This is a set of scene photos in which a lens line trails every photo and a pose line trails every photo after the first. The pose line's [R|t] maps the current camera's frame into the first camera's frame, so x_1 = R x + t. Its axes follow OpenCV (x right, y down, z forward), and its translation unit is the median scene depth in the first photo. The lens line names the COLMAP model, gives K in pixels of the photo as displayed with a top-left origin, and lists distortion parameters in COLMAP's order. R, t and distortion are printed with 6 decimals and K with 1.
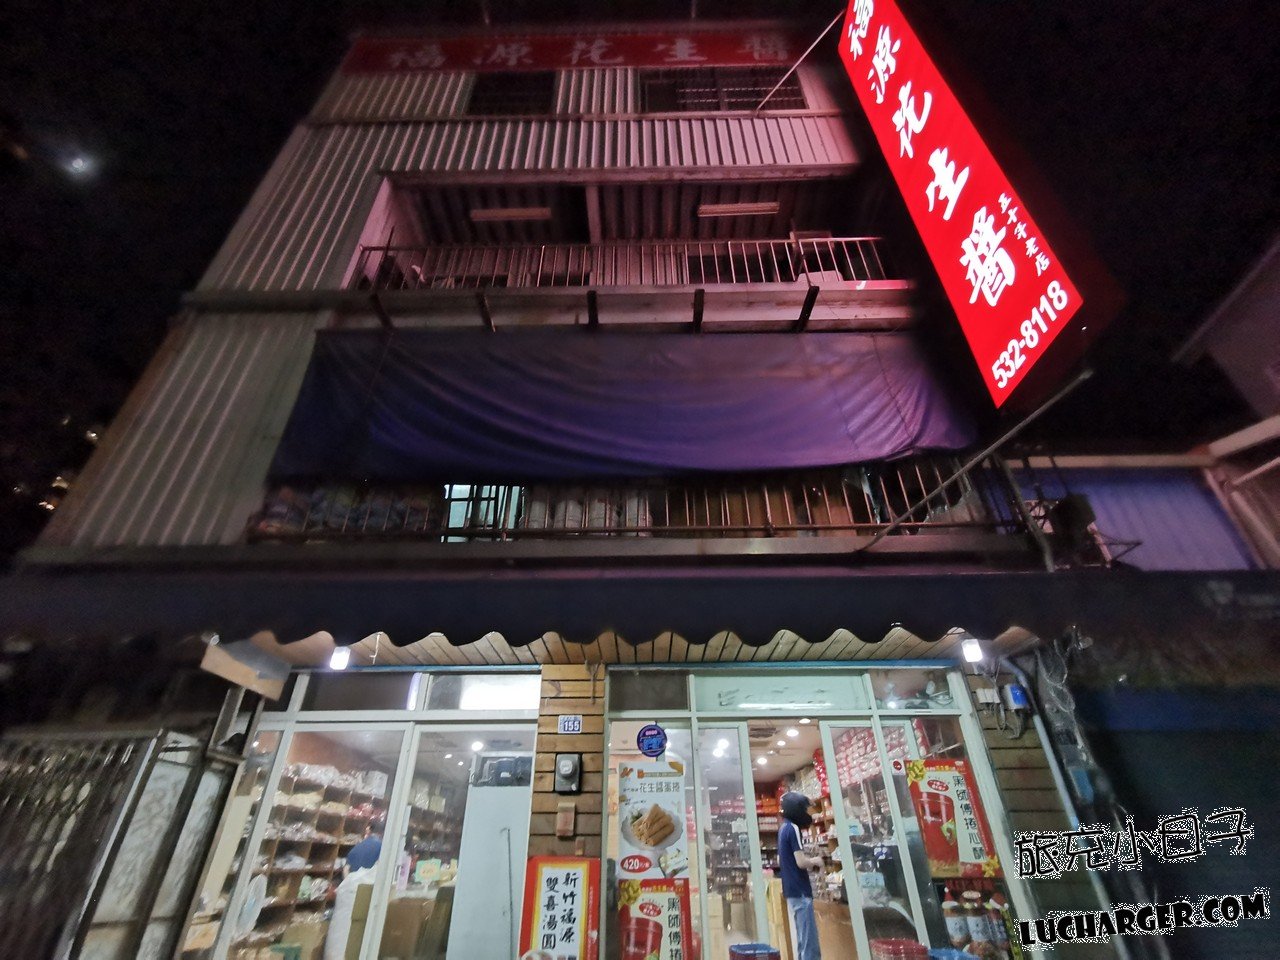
lens RADIAL K [[591.3, 0, 640.0], [0, 591.3, 480.0], [0, 0, 1]] dist [0.001387, 0.001150]
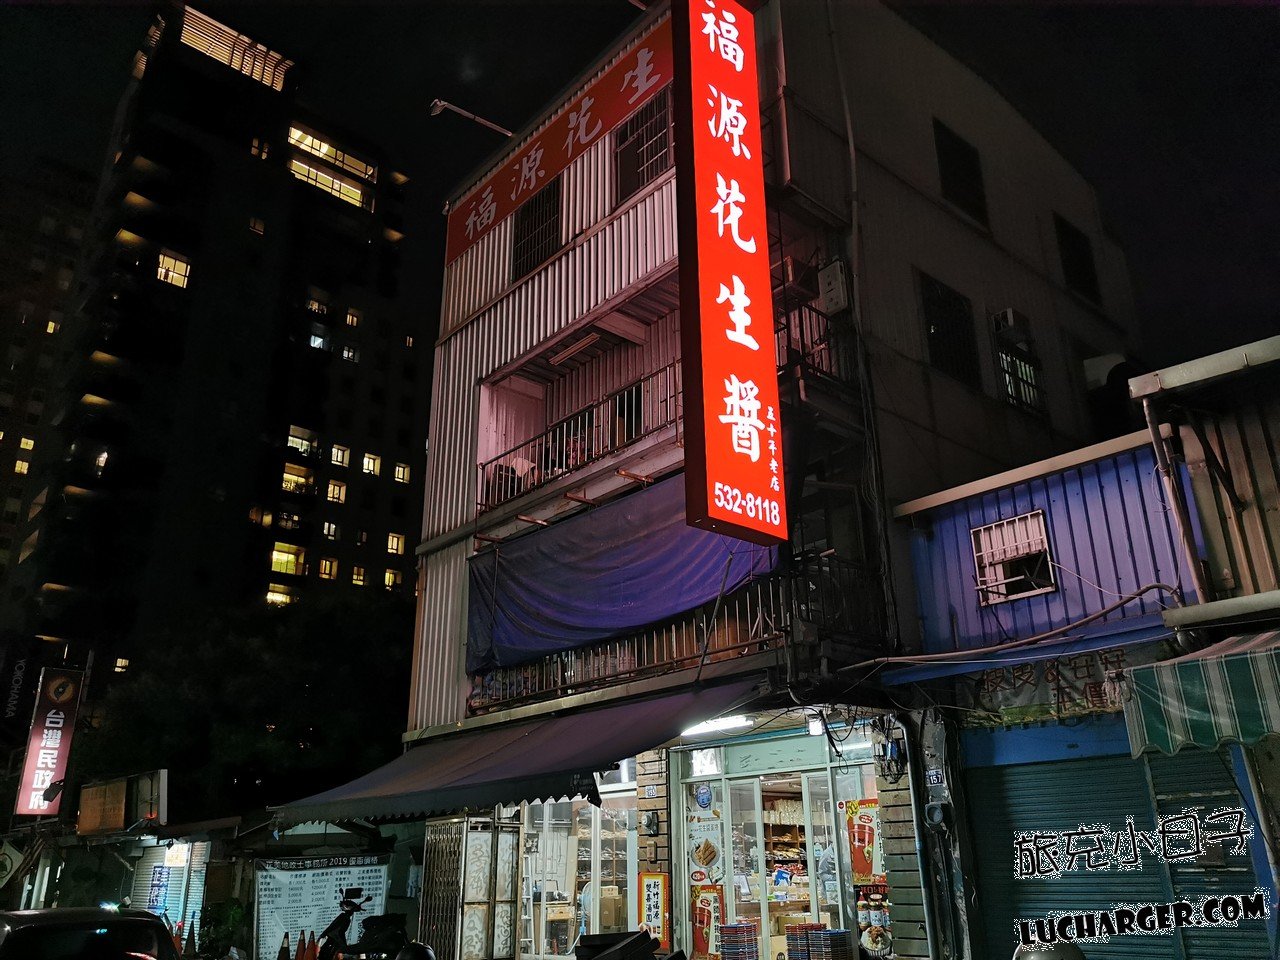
lens RADIAL K [[1007.2, 0, 640.0], [0, 1007.2, 480.0], [0, 0, 1]] dist [0.065813, -0.115074]
pose [[0.670813, -0.273104, -0.689510, 1.988283], [0.413444, 0.909562, 0.041970, -0.454720], [0.615690, -0.313227, 0.723059, -0.667727]]
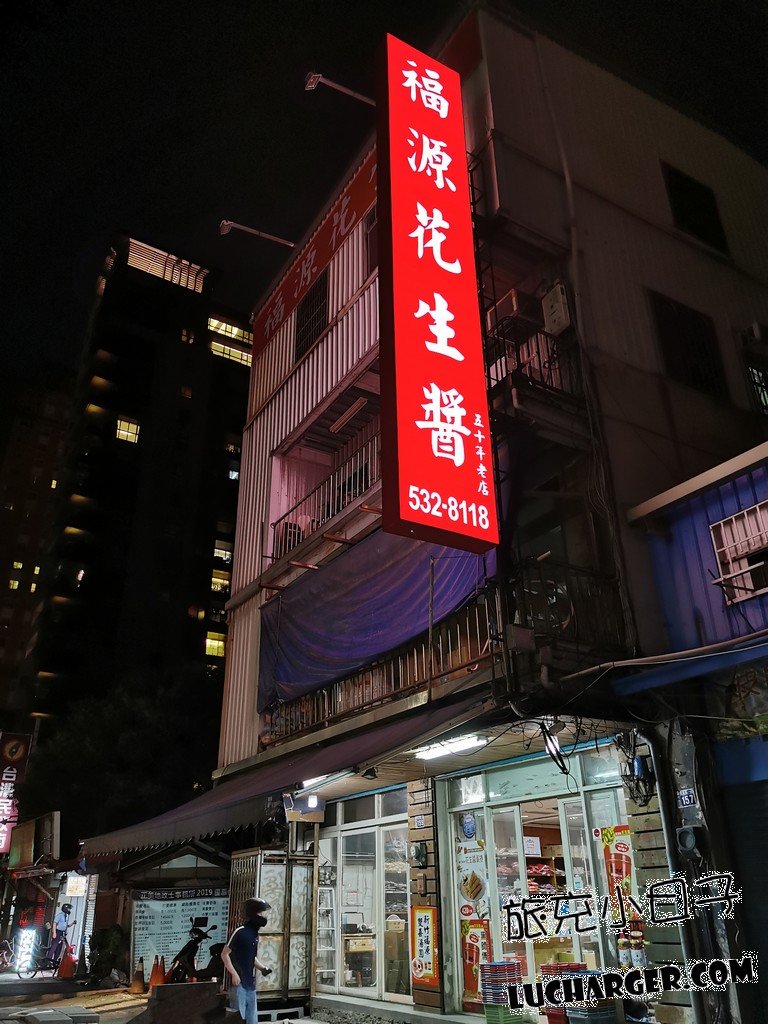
lens RADIAL K [[797.3, 0, 361.8], [0, 797.3, 505.8], [0, 0, 1]] dist [0.094802, -0.176674]
pose [[0.515758, -0.380876, -0.767415, 1.820123], [0.470130, 0.874655, -0.118139, -0.127785], [0.716220, -0.299854, 0.630172, -0.167626]]
